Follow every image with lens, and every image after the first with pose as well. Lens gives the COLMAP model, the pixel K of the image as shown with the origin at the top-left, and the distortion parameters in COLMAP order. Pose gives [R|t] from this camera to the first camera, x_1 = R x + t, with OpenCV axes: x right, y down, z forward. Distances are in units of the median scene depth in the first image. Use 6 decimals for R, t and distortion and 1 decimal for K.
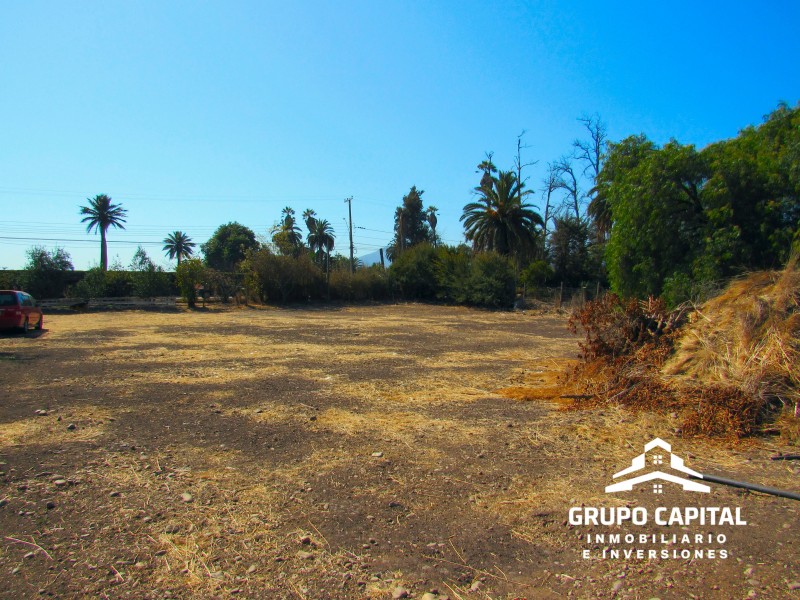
lens RADIAL K [[588.3, 0, 400.0], [0, 588.3, 300.0], [0, 0, 1]] dist [-0.009786, 0.006257]
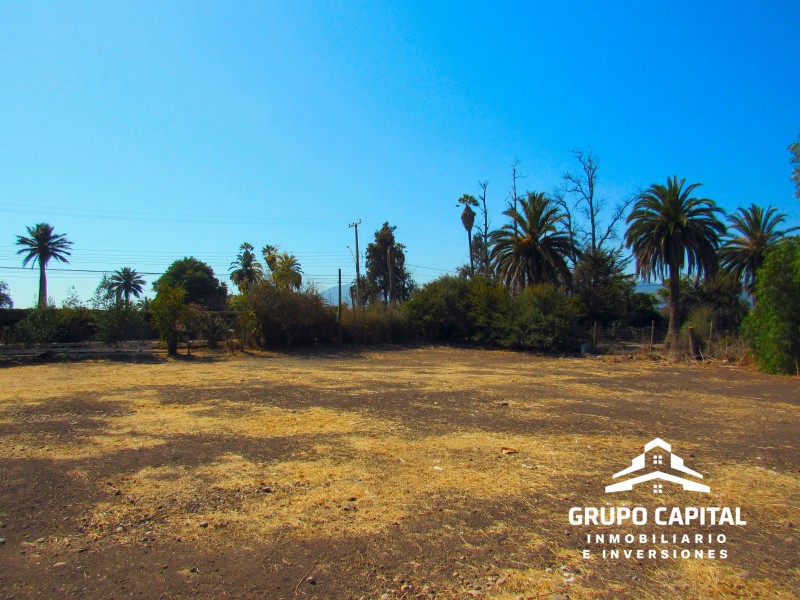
lens RADIAL K [[588.1, 0, 400.0], [0, 588.1, 300.0], [0, 0, 1]] dist [-0.005328, 0.005146]
pose [[0.996067, 0.000255, 0.088604, -0.125187], [0.005816, 0.997651, -0.068248, -0.004810], [-0.088413, 0.068495, 0.993726, 0.204144]]
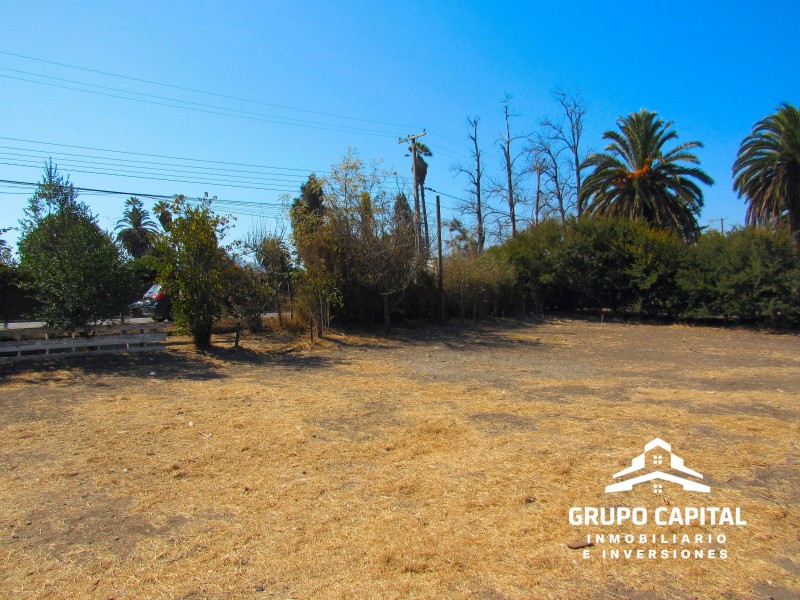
lens RADIAL K [[588.1, 0, 400.0], [0, 588.1, 300.0], [0, 0, 1]] dist [-0.005328, 0.005146]
pose [[0.957394, -0.014606, 0.288414, -0.333174], [0.019379, 0.999718, -0.013700, -0.010303], [-0.288133, 0.018705, 0.957408, 0.598808]]
